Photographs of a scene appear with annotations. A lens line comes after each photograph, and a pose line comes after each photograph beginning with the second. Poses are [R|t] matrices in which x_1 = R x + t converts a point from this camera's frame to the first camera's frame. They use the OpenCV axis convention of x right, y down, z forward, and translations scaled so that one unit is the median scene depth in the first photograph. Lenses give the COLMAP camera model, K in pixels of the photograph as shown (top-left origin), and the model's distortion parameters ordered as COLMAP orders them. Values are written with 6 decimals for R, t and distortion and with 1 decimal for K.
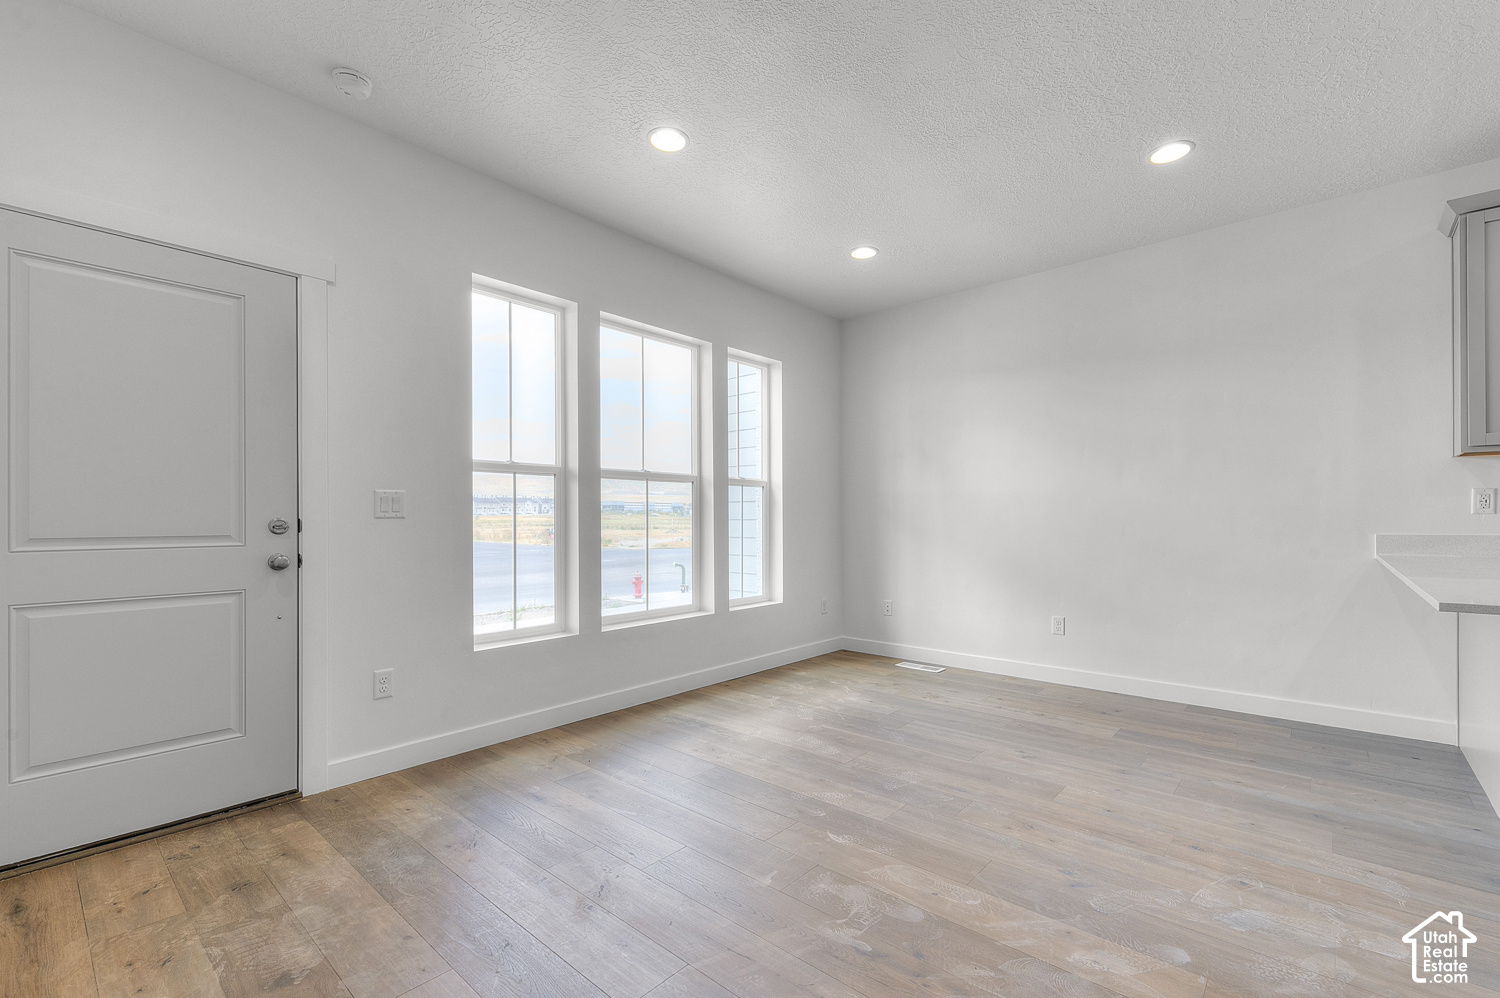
lens RADIAL K [[651.6, 0, 760.3], [0, 651.6, 516.1], [0, 0, 1]] dist [0.000977, 0.000081]
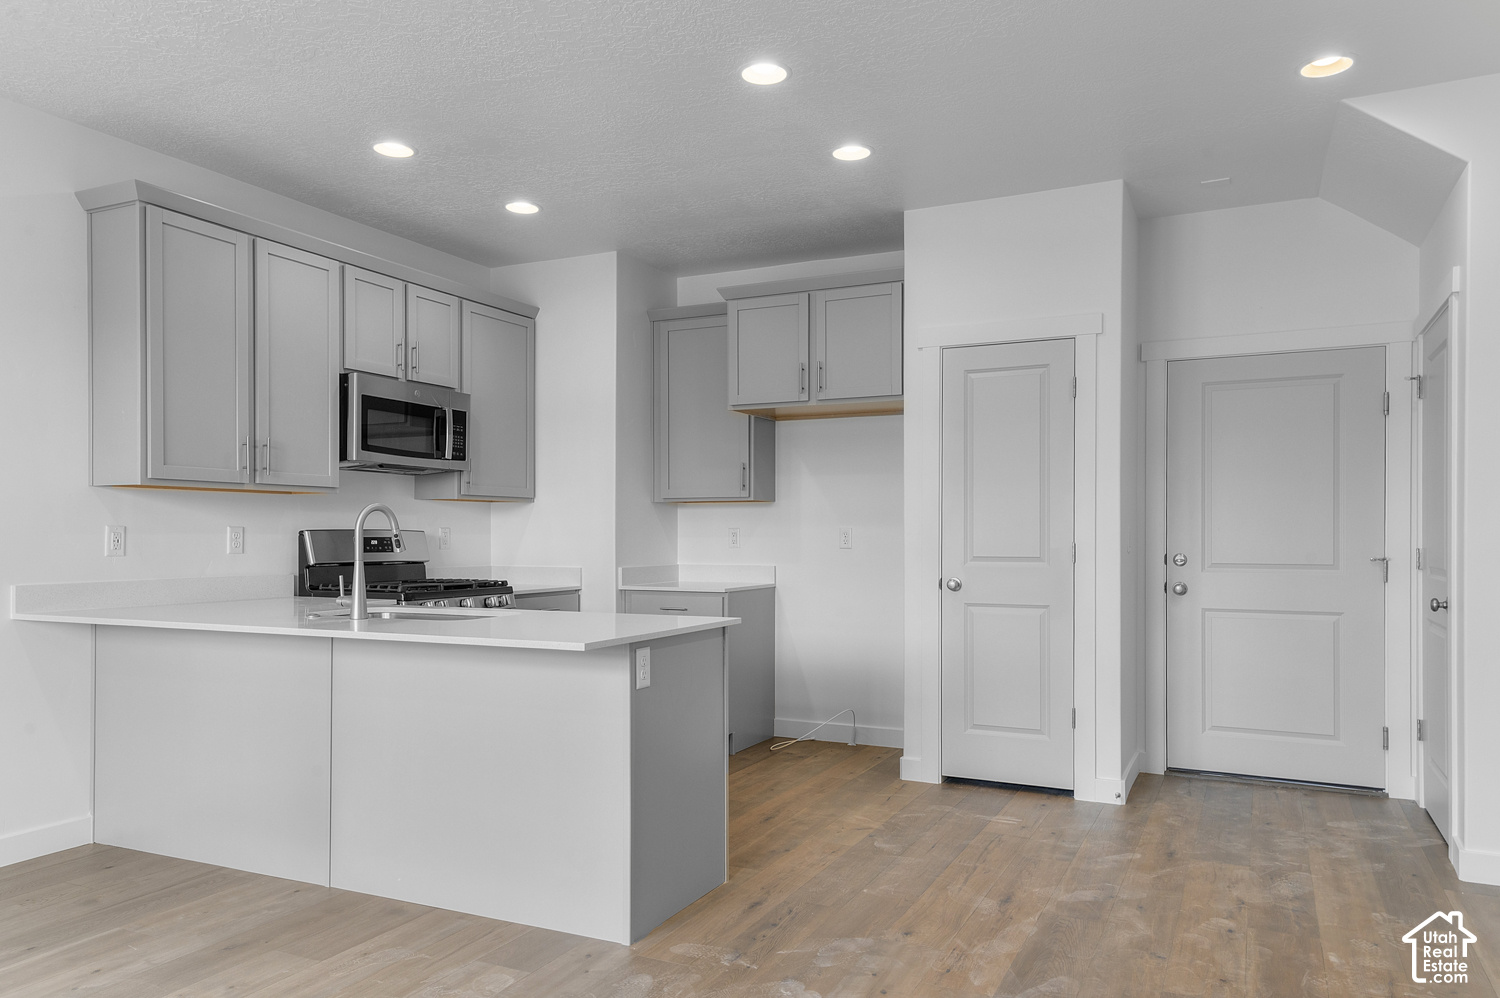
lens RADIAL K [[1033.4, 0, 750.0], [0, 1033.4, 499.0], [0, 0, 1]] dist [0.000411, 0.001087]
pose [[-0.270692, 0.042581, 0.961724, -0.439102], [-0.000546, 0.999014, -0.044385, -0.019752], [-0.962666, -0.012540, -0.270402, 0.612789]]
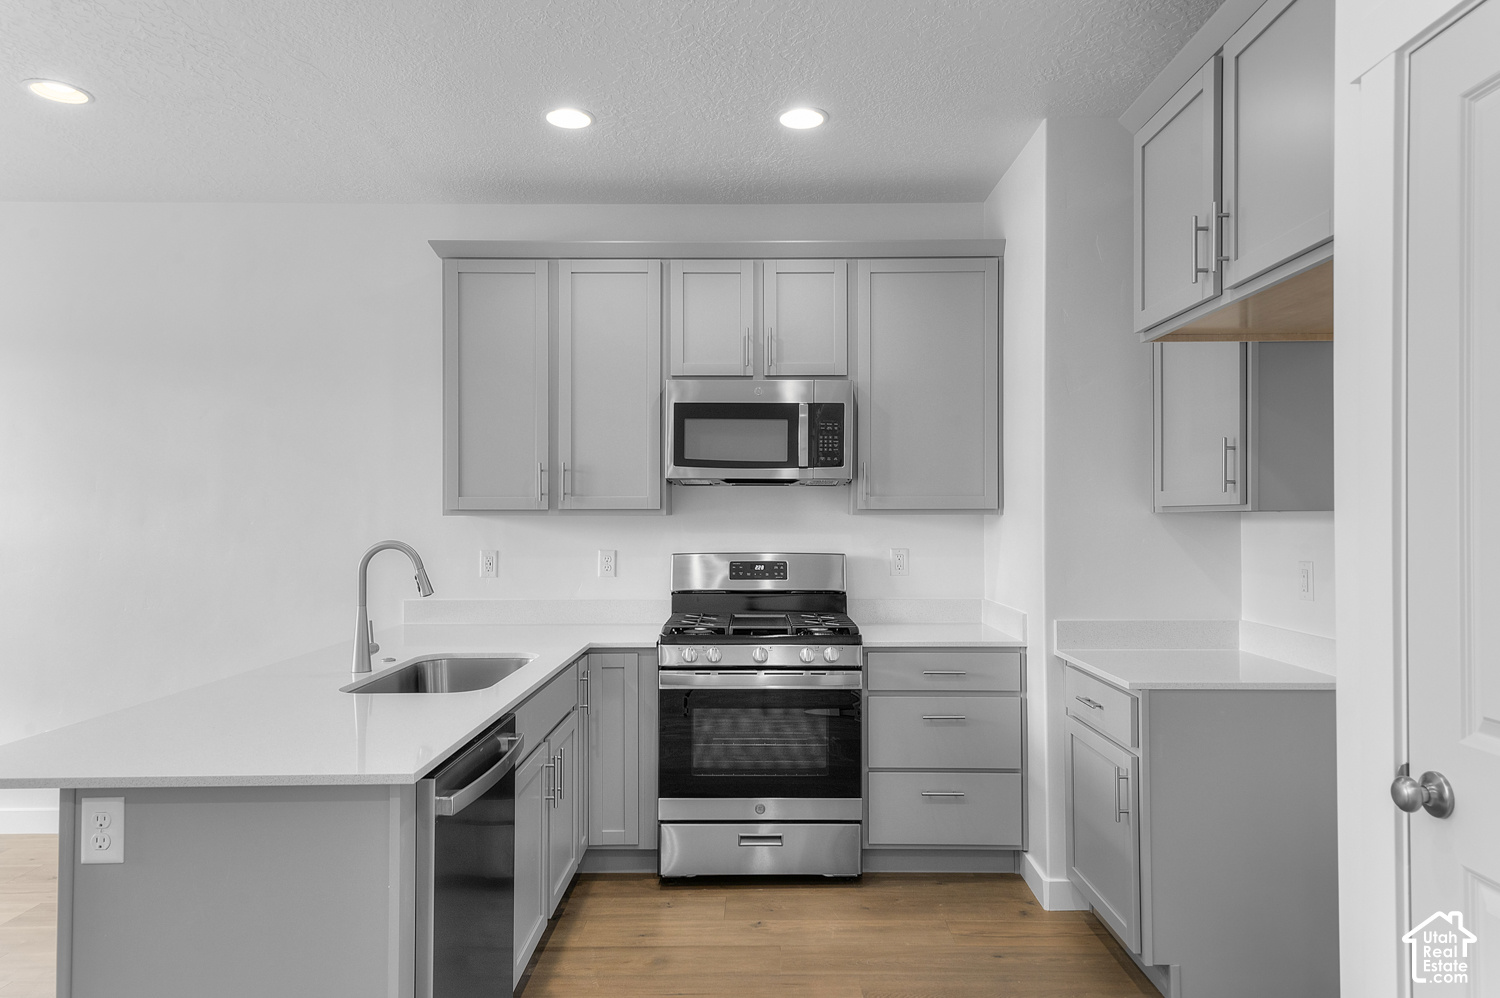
lens RADIAL K [[924.7, 0, 750.0], [0, 924.7, 499.0], [0, 0, 1]] dist [0.003319, 0.000949]
pose [[0.757739, 0.021212, 0.652212, 0.550910], [-0.006311, 0.999663, -0.025180, -0.092631], [-0.652527, 0.014964, 0.757618, -0.299073]]
